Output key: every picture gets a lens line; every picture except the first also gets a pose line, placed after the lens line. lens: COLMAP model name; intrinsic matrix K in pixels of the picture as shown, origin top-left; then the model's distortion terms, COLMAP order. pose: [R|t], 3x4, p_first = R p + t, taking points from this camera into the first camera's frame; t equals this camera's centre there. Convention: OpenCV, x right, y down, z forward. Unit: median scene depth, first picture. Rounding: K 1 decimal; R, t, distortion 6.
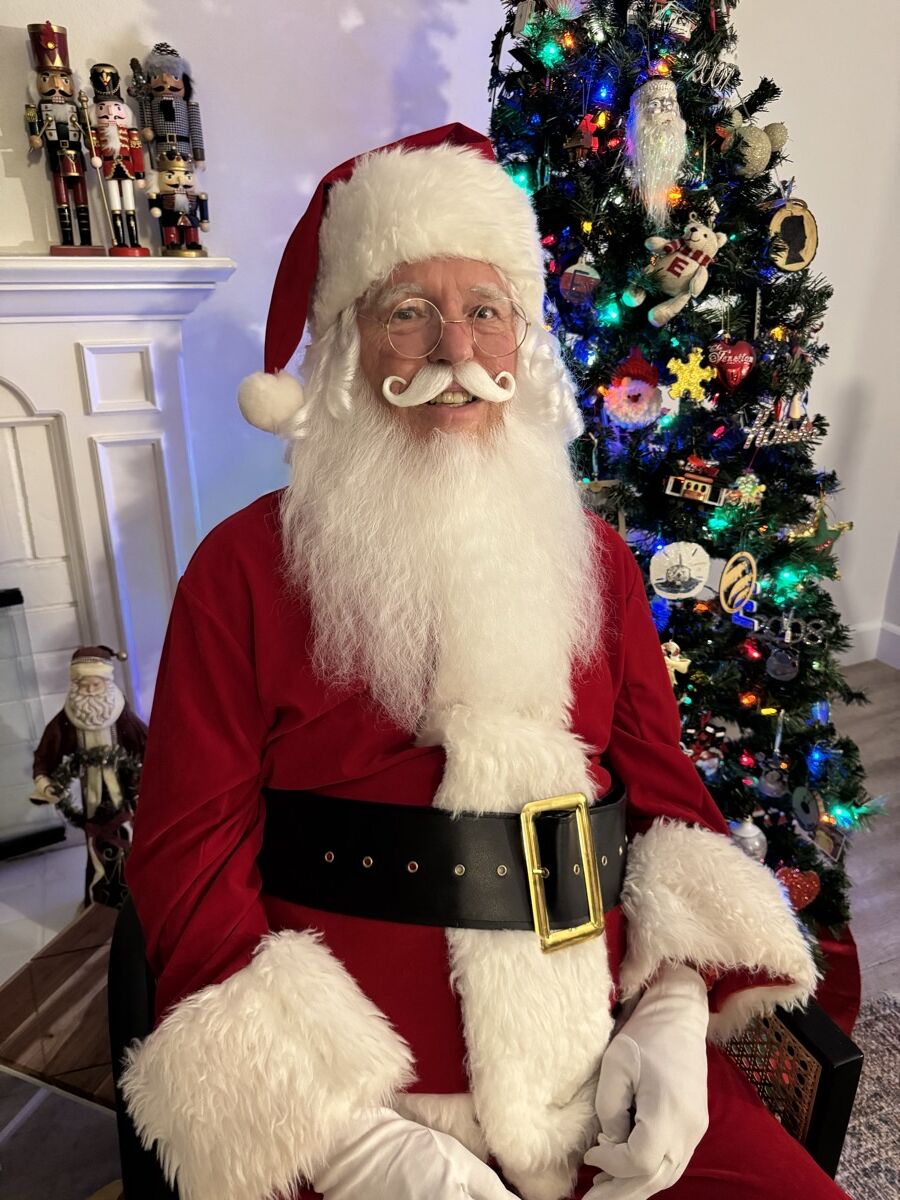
lens RADIAL K [[858.0, 0, 455.5], [0, 858.0, 602.7], [0, 0, 1]] dist [-0.005329, -0.004837]
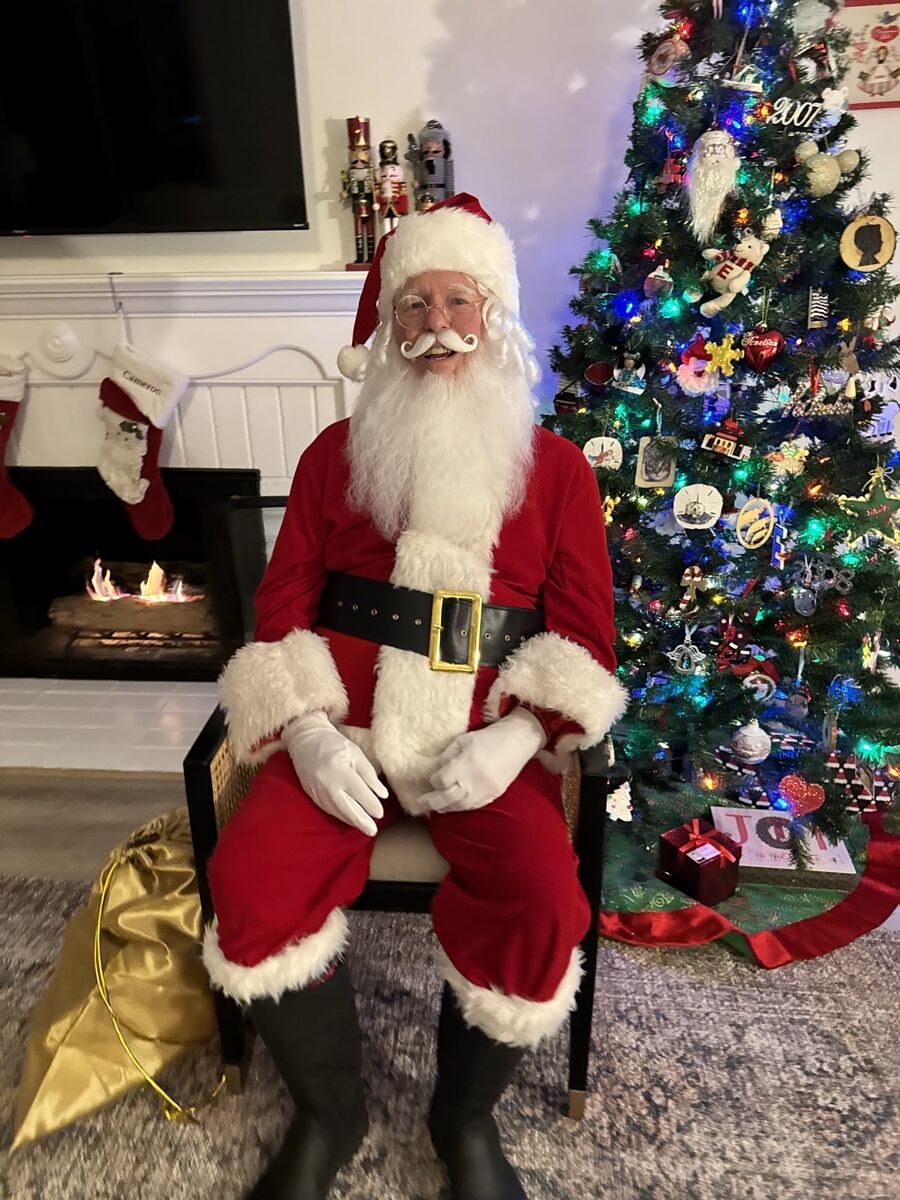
lens RADIAL K [[861.2, 0, 444.0], [0, 861.2, 608.3], [0, 0, 1]] dist [0.001129, -0.007339]
pose [[0.896690, 0.143238, -0.418844, 0.440683], [-0.142480, 0.989238, 0.033272, 0.114908], [0.419102, 0.029842, 0.907448, -0.306788]]
